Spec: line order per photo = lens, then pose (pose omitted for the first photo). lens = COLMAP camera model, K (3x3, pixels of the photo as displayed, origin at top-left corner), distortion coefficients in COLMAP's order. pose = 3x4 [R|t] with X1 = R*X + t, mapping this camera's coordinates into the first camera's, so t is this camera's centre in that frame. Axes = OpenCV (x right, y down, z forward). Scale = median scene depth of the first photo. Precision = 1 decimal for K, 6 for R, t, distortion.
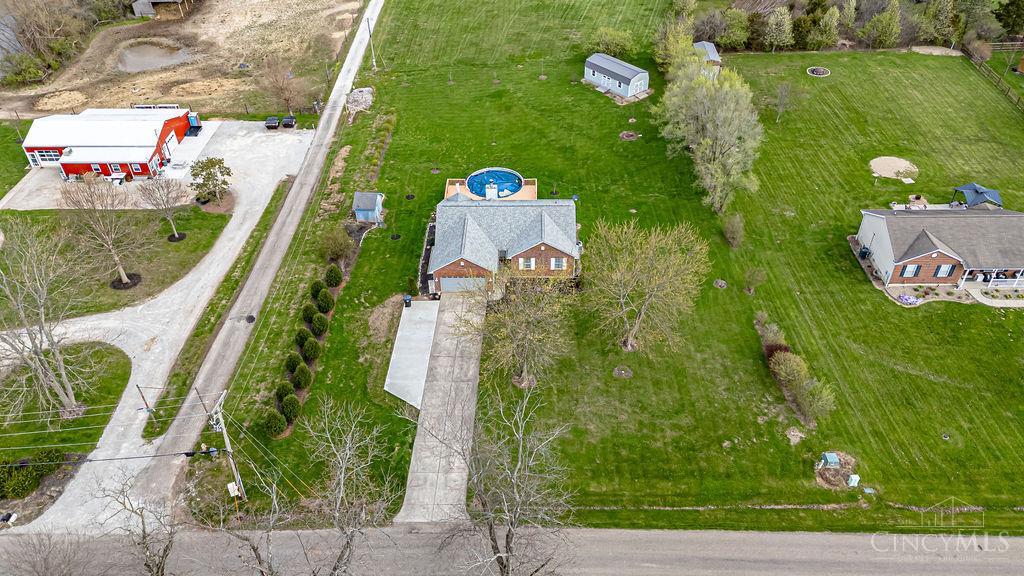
lens RADIAL K [[748.7, 0, 516.1], [0, 748.7, 285.8], [0, 0, 1]] dist [0.096778, -0.101107]
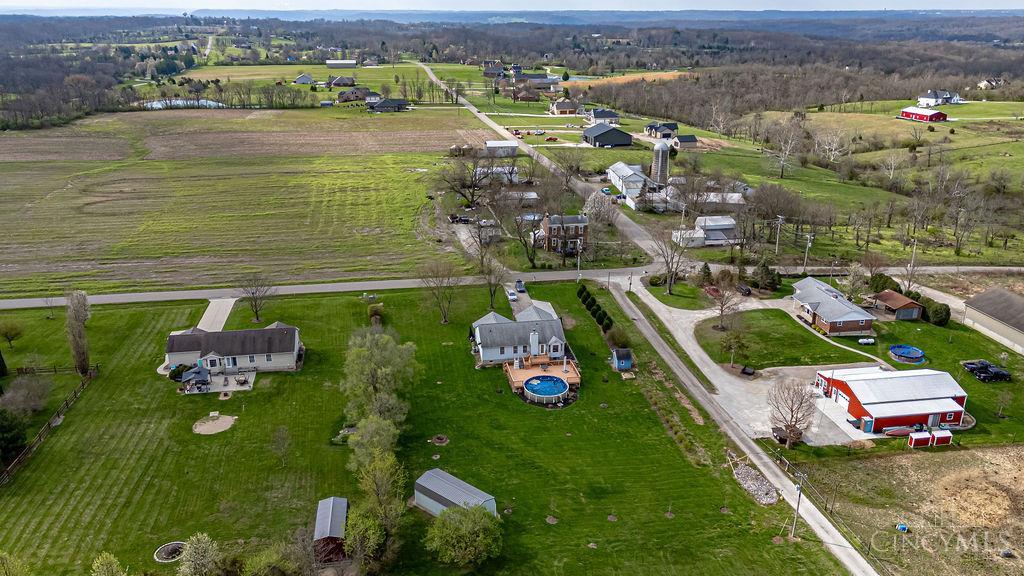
lens RADIAL K [[767.9, 0, 512.0], [0, 767.9, 288.0], [0, 0, 1]] dist [0.151347, -0.339121]
pose [[-0.982760, 0.073447, -0.169669, 0.281362], [-0.106862, 0.523231, 0.845464, -1.563078], [0.150873, 0.849020, -0.506362, 1.777251]]
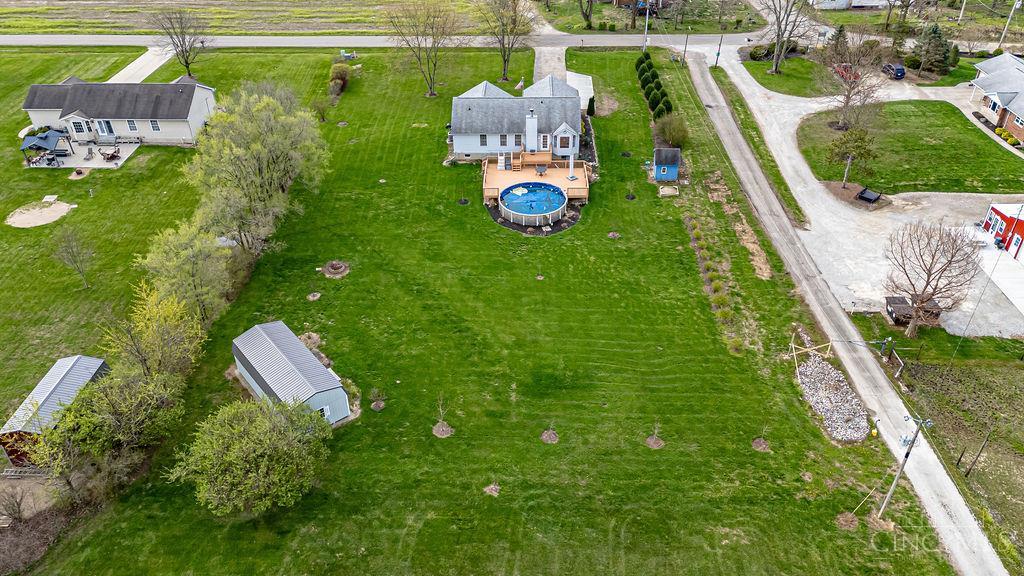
lens RADIAL K [[748.7, 0, 516.1], [0, 748.7, 285.8], [0, 0, 1]] dist [0.096778, -0.101107]
pose [[-0.999708, 0.020142, 0.013348, -0.021613], [0.018520, 0.283887, 0.958679, -1.069598], [0.015520, 0.958646, -0.284177, 1.560353]]
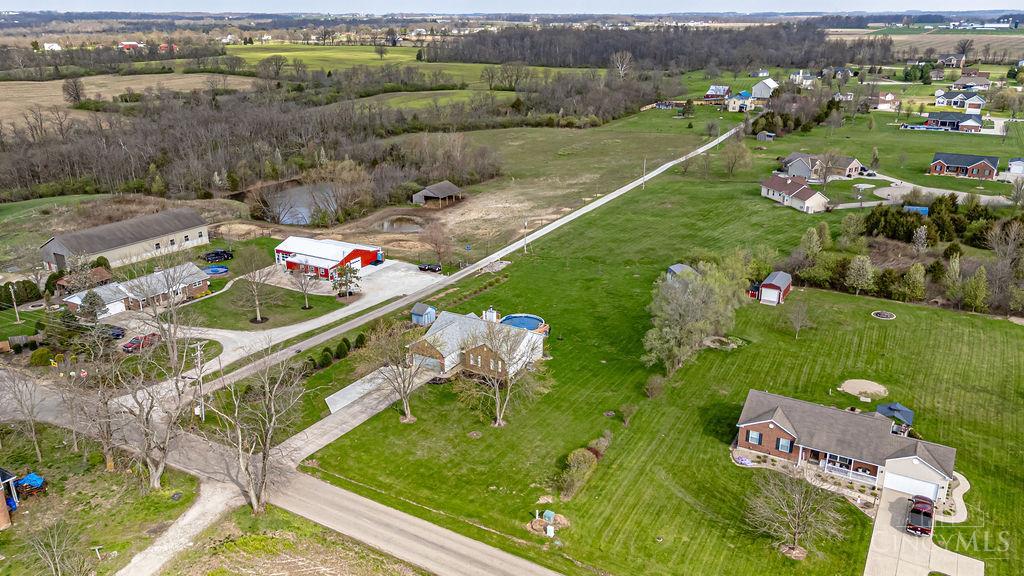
lens RADIAL K [[767.9, 0, 512.0], [0, 767.9, 288.0], [0, 0, 1]] dist [0.151347, -0.339121]
pose [[0.869224, 0.175555, -0.462201, 0.649067], [-0.317045, 0.915247, -0.248608, 0.163855], [0.379384, 0.362634, 0.851213, -0.170024]]
